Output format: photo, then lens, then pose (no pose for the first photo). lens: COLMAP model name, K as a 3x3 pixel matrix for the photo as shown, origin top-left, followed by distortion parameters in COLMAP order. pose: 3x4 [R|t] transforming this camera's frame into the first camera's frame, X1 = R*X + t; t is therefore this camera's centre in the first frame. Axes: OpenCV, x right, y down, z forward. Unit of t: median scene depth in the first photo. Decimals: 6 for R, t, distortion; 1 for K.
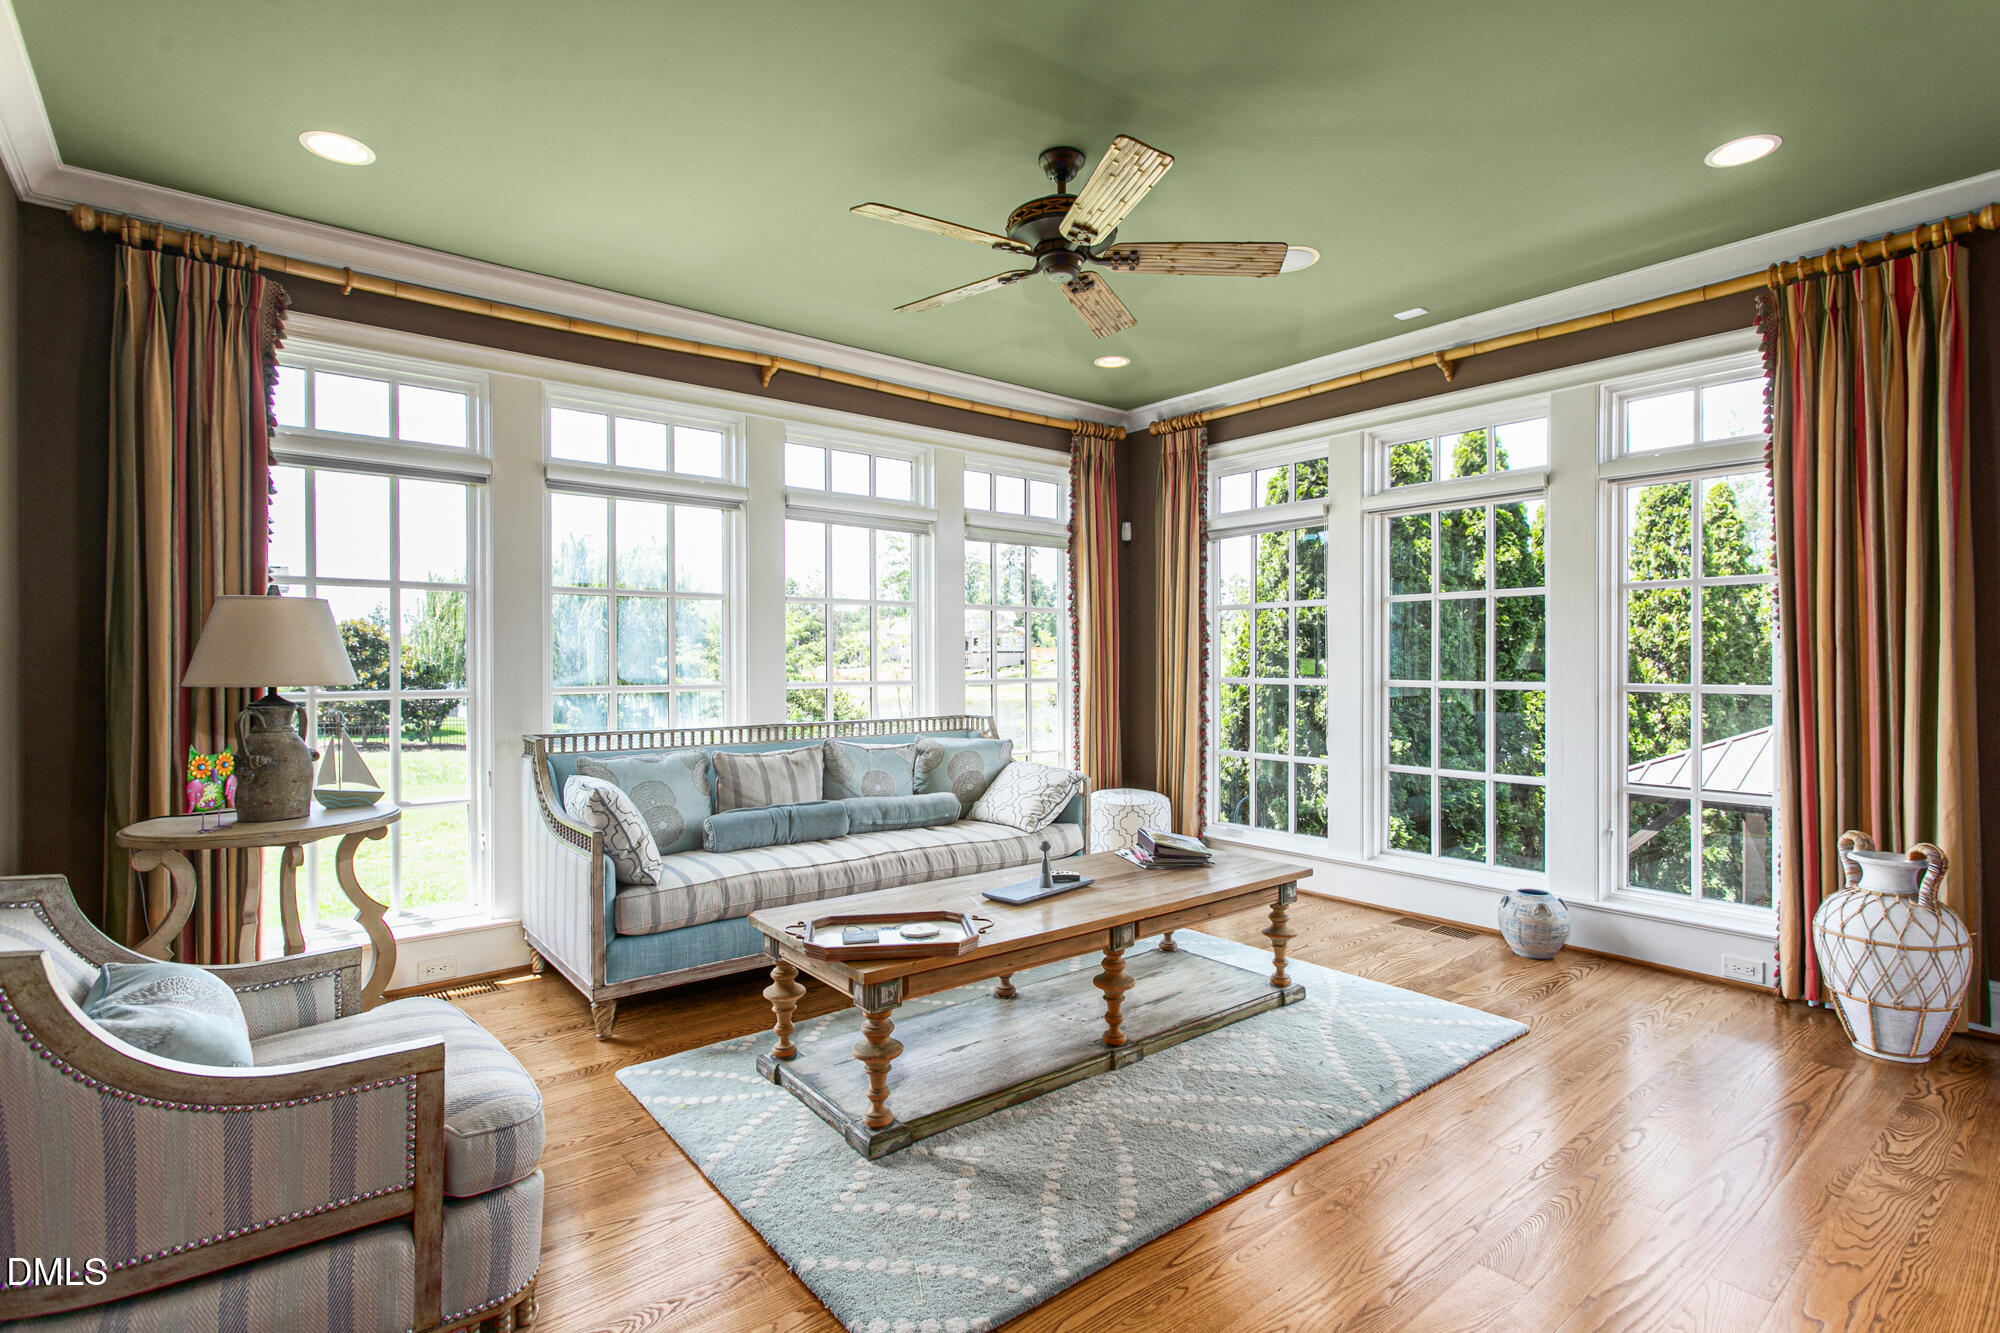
lens RADIAL K [[971.4, 0, 1015.9], [0, 971.4, 666.3], [0, 0, 1]] dist [0.001195, -0.000348]
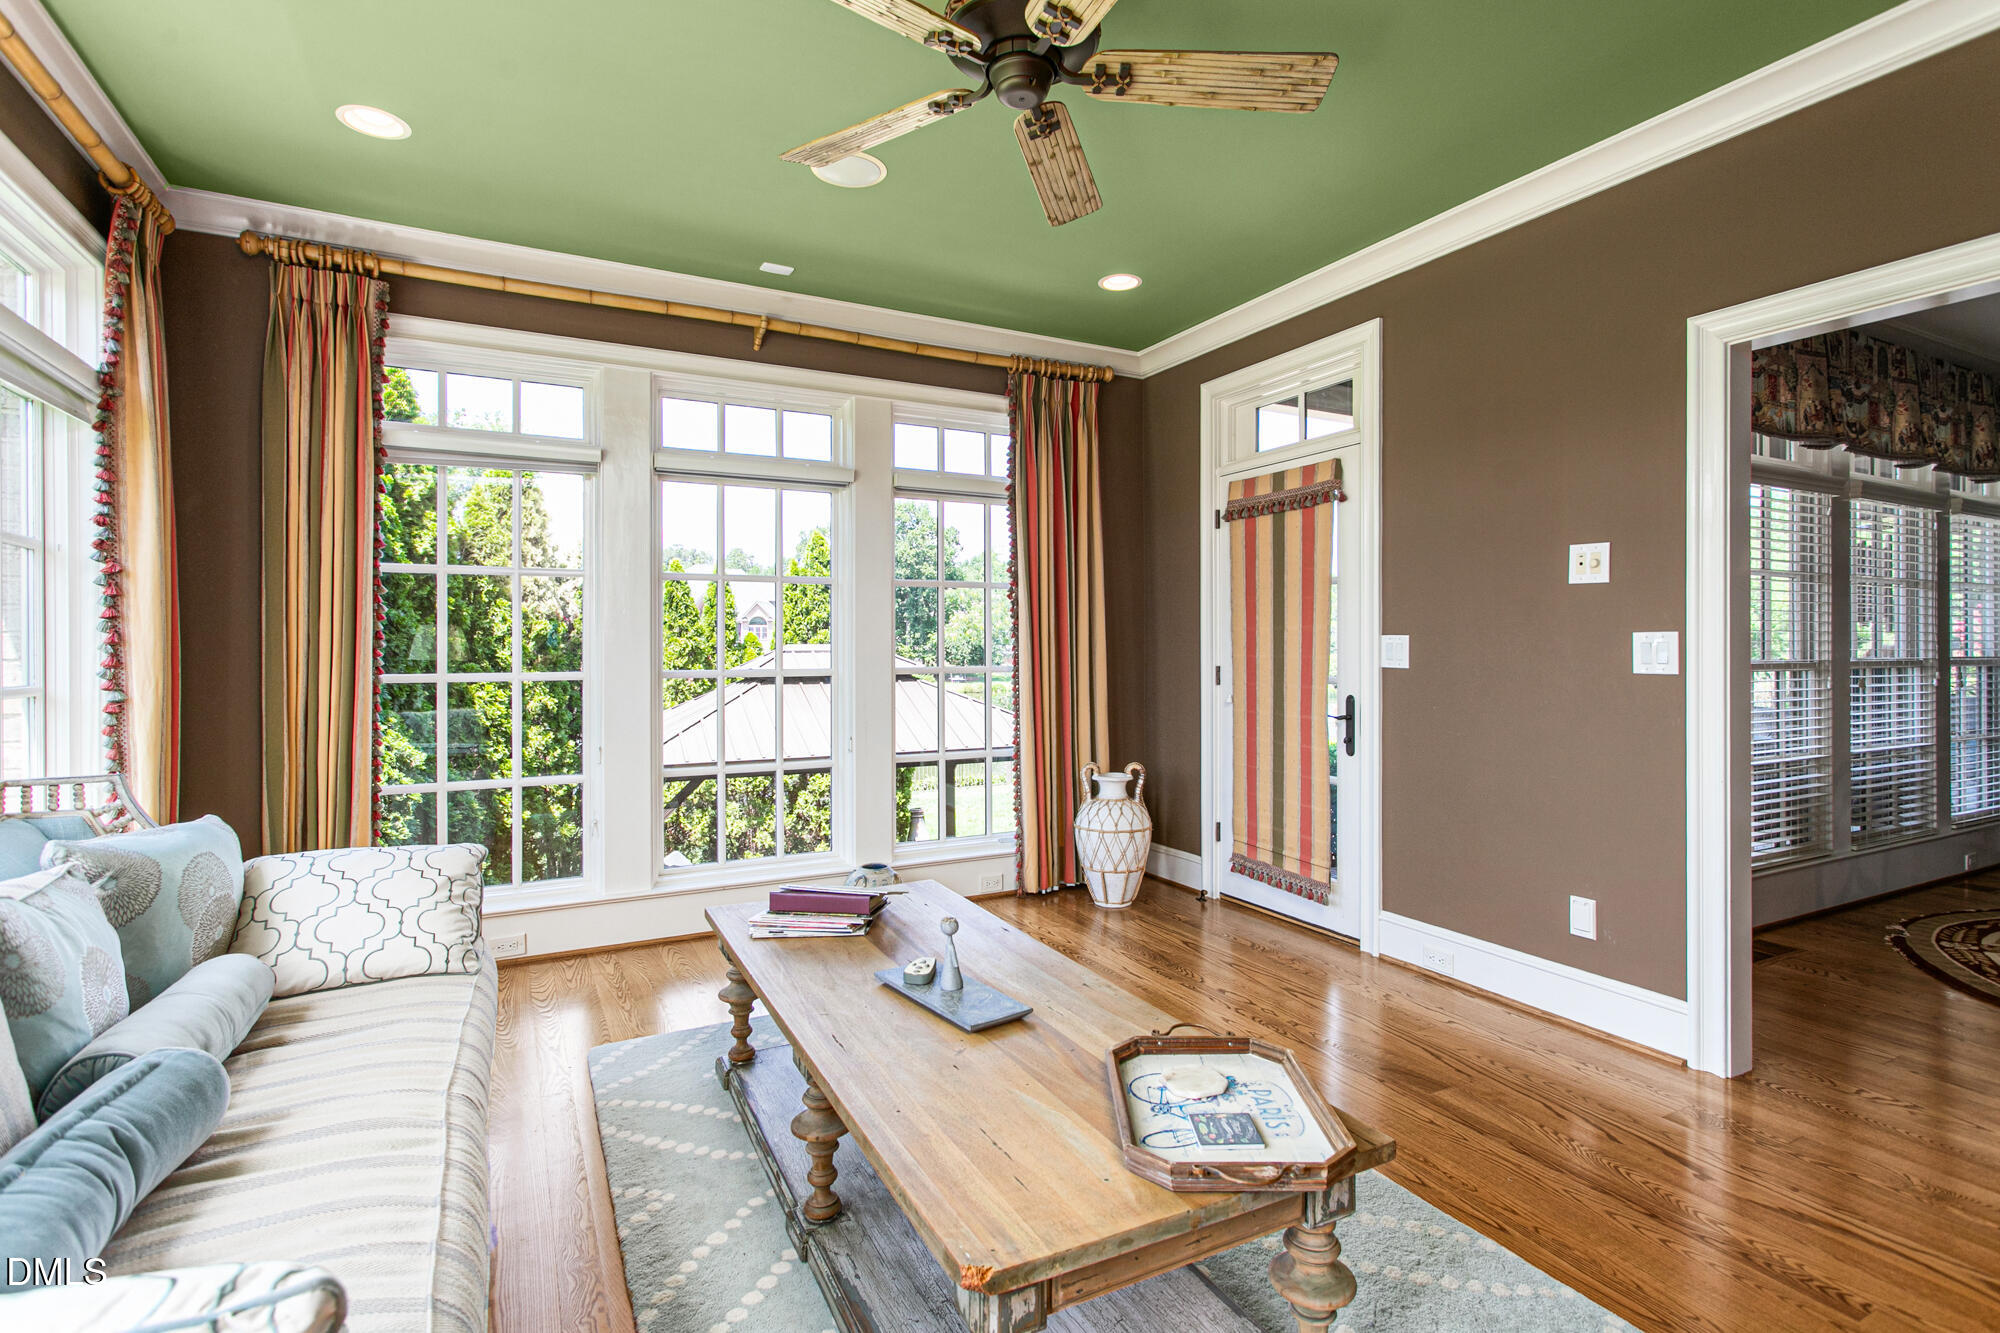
lens RADIAL K [[971.4, 0, 1001.0], [0, 971.4, 646.6], [0, 0, 1]] dist [0.001195, -0.000348]
pose [[0.199102, 0.001132, 0.979978, -0.346302], [0.007857, 0.999965, -0.002751, -0.002970], [-0.979947, 0.008248, 0.199086, 0.478847]]
